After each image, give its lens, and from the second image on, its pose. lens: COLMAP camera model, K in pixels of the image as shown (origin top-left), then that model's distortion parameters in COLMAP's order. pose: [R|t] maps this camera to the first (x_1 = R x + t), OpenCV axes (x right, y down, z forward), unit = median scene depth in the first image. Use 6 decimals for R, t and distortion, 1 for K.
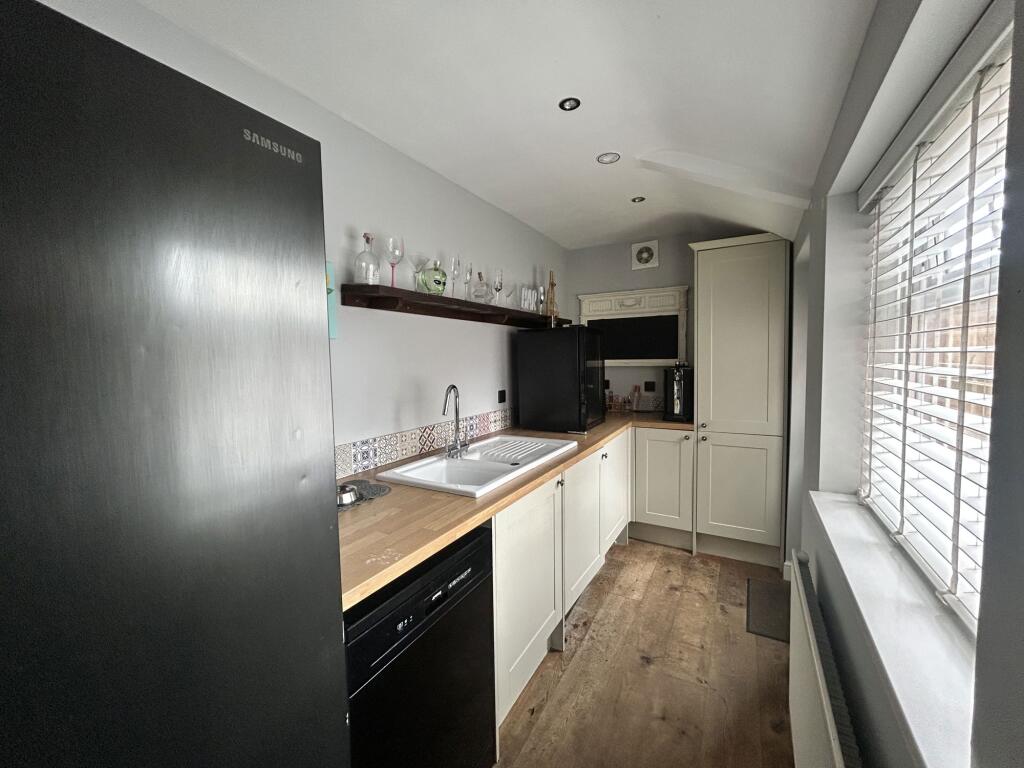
lens RADIAL K [[410.0, 0, 512.0], [0, 410.0, 384.0], [0, 0, 1]] dist [0.000004, 0.000145]
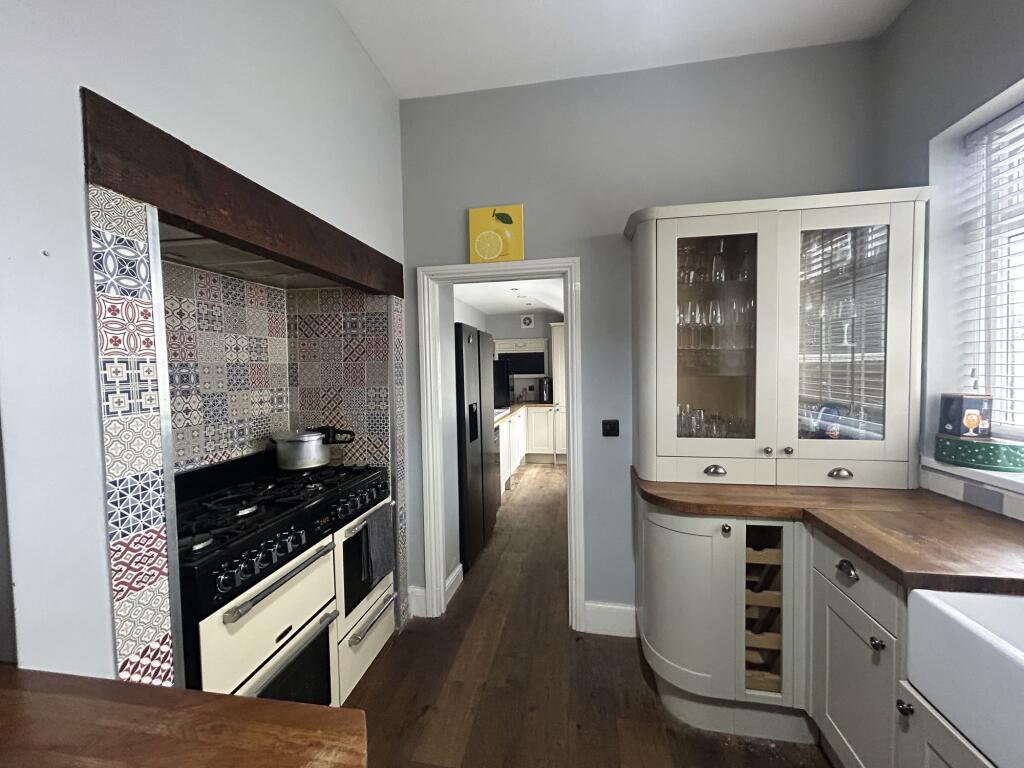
lens RADIAL K [[410.0, 0, 512.0], [0, 410.0, 384.0], [0, 0, 1]] dist [0.000004, 0.000145]
pose [[0.941993, -0.011938, 0.335419, -0.475568], [0.023710, 0.999237, -0.031022, 0.052288], [-0.334793, 0.037175, 0.941558, -0.948841]]
